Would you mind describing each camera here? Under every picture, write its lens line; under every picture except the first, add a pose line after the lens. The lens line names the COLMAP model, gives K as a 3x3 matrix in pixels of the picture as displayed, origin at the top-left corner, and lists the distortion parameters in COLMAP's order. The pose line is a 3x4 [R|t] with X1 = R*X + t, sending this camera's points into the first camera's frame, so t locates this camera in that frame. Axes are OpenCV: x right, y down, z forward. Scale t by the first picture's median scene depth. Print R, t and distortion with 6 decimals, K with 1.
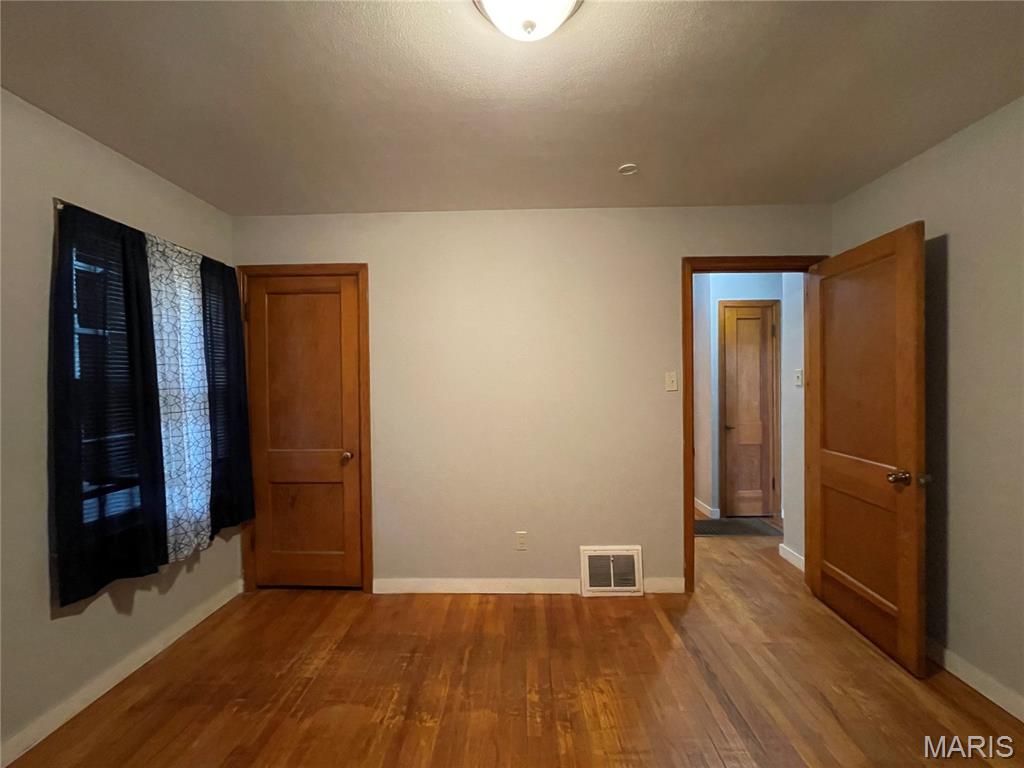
lens RADIAL K [[418.2, 0, 512.0], [0, 418.2, 384.0], [0, 0, 1]] dist [-0.002427, 0.000319]
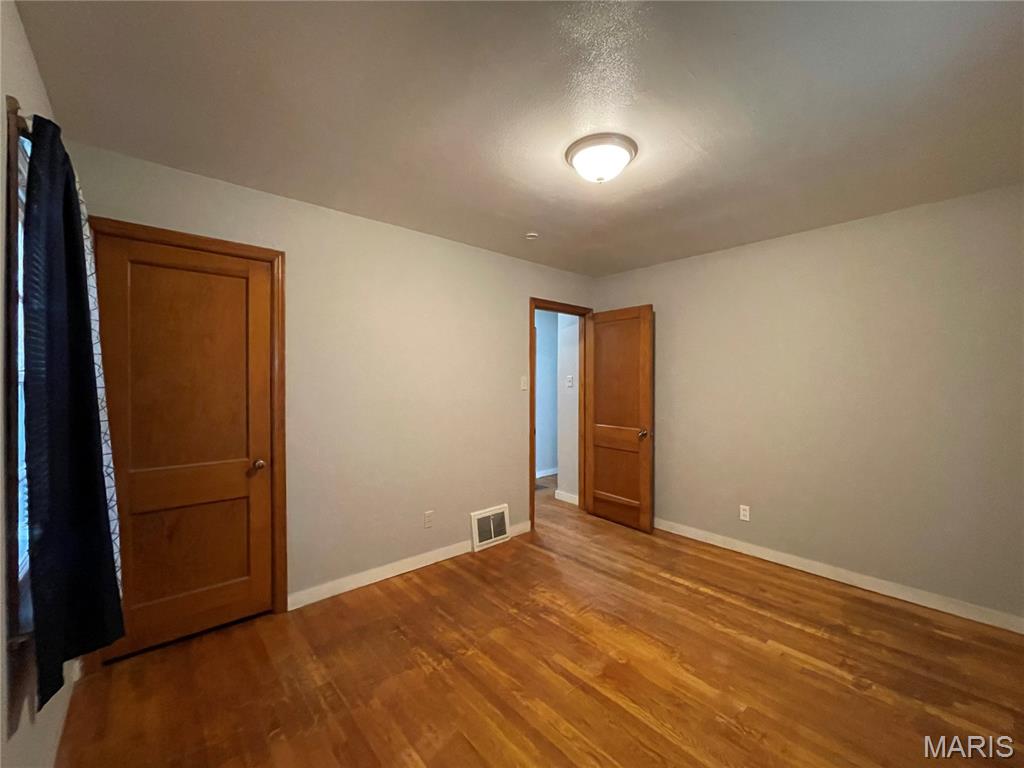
lens RADIAL K [[415.2, 0, 513.8], [0, 415.2, 383.1], [0, 0, 1]] dist [-0.002978, -0.000239]
pose [[0.734052, 0.008336, 0.679042, -0.610292], [-0.004135, 0.999961, -0.007805, 0.004270], [-0.679081, 0.002921, 0.734058, -0.008442]]
